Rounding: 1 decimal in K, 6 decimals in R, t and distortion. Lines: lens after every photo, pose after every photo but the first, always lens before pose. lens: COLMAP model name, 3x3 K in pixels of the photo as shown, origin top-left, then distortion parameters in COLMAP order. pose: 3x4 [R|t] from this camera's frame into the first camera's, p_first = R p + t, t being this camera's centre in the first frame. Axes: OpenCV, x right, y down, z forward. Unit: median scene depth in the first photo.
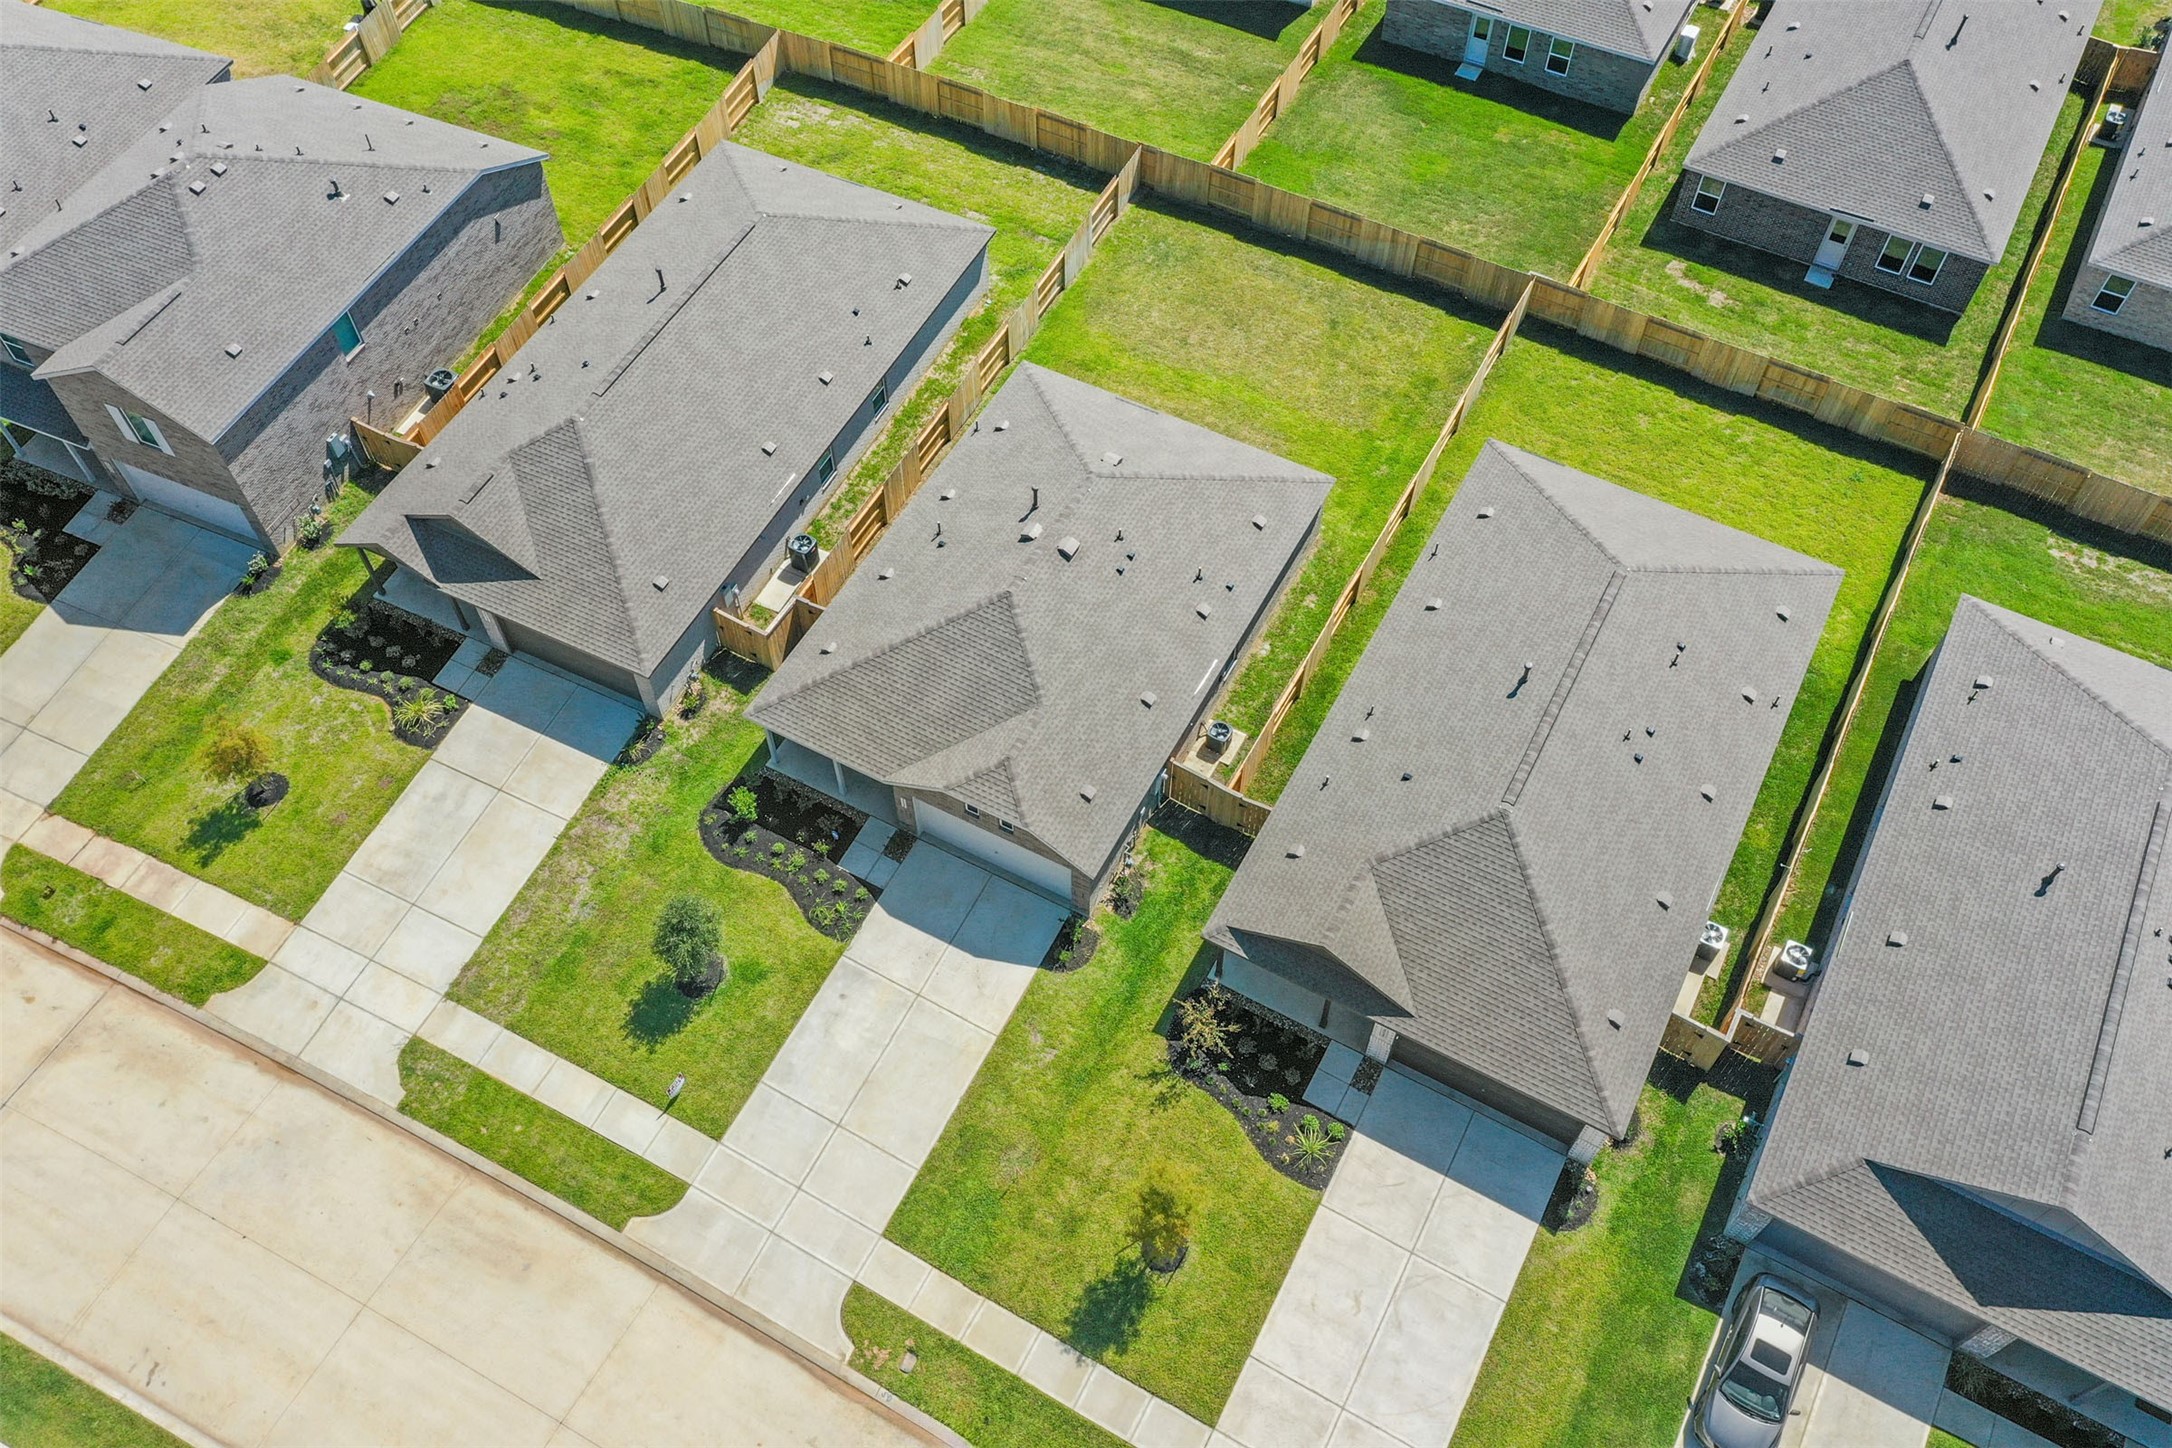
lens RADIAL K [[1666.0, 0, 1086.0], [0, 1666.0, 724.0], [0, 0, 1]] dist [0.030818, -0.003273]
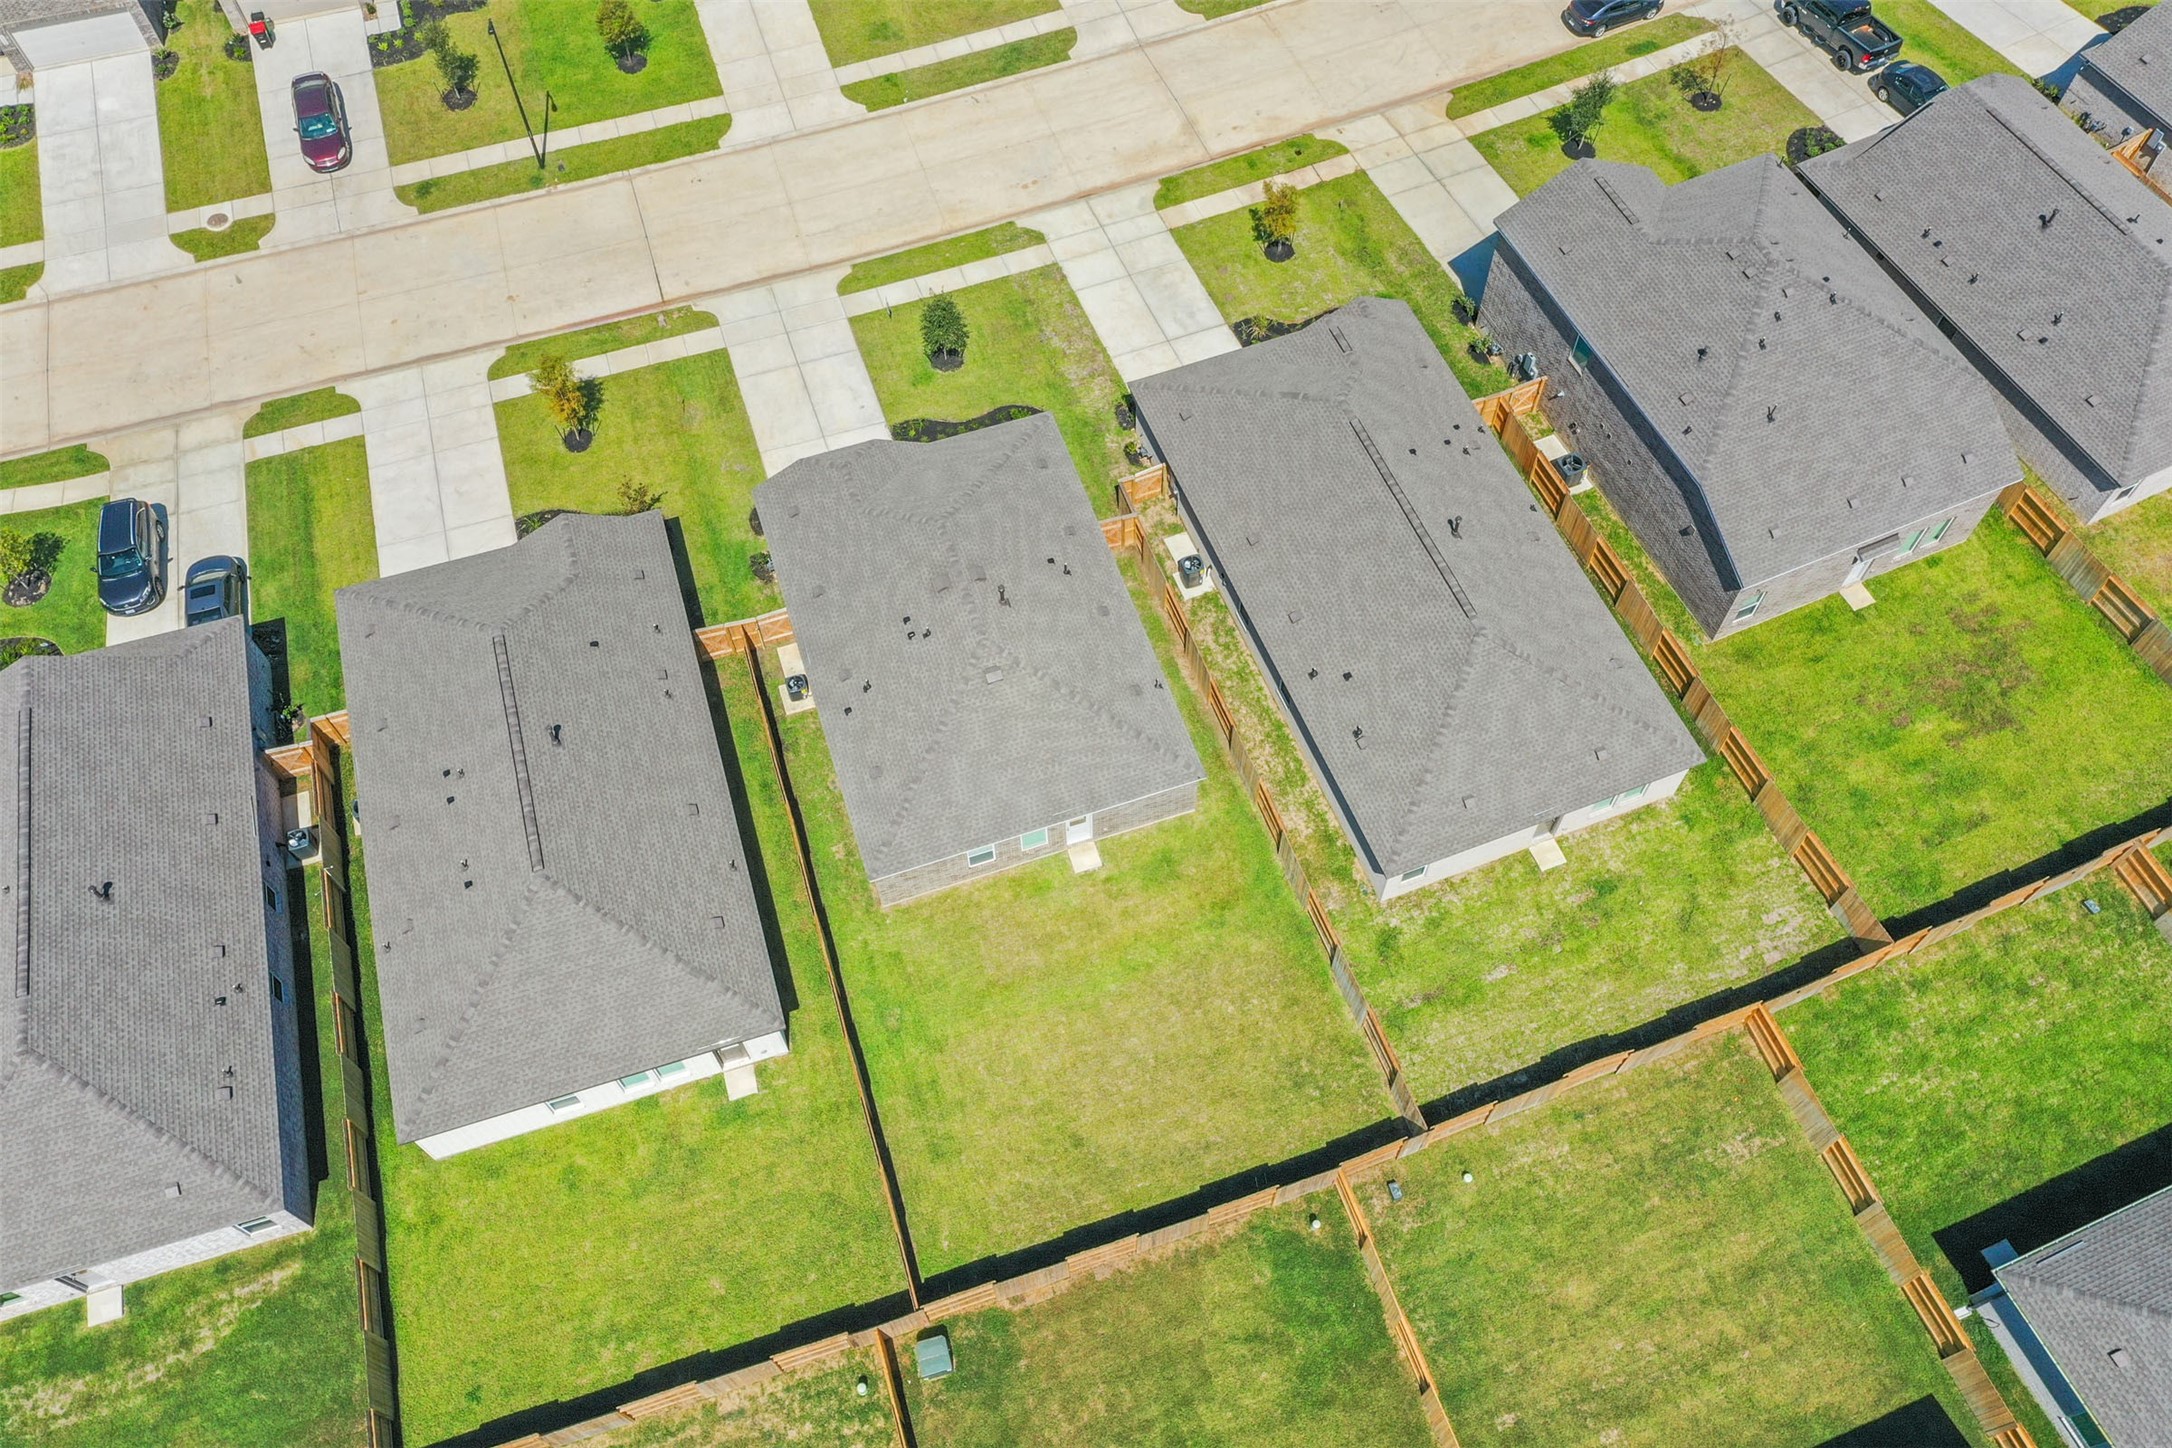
lens RADIAL K [[1666.0, 0, 1086.0], [0, 1666.0, 724.0], [0, 0, 1]] dist [0.030818, -0.003273]
pose [[-0.681948, 0.637931, -0.357758, 0.409966], [-0.598910, -0.206286, 0.773791, -1.117247], [0.419824, 0.741950, 0.522740, 0.531876]]
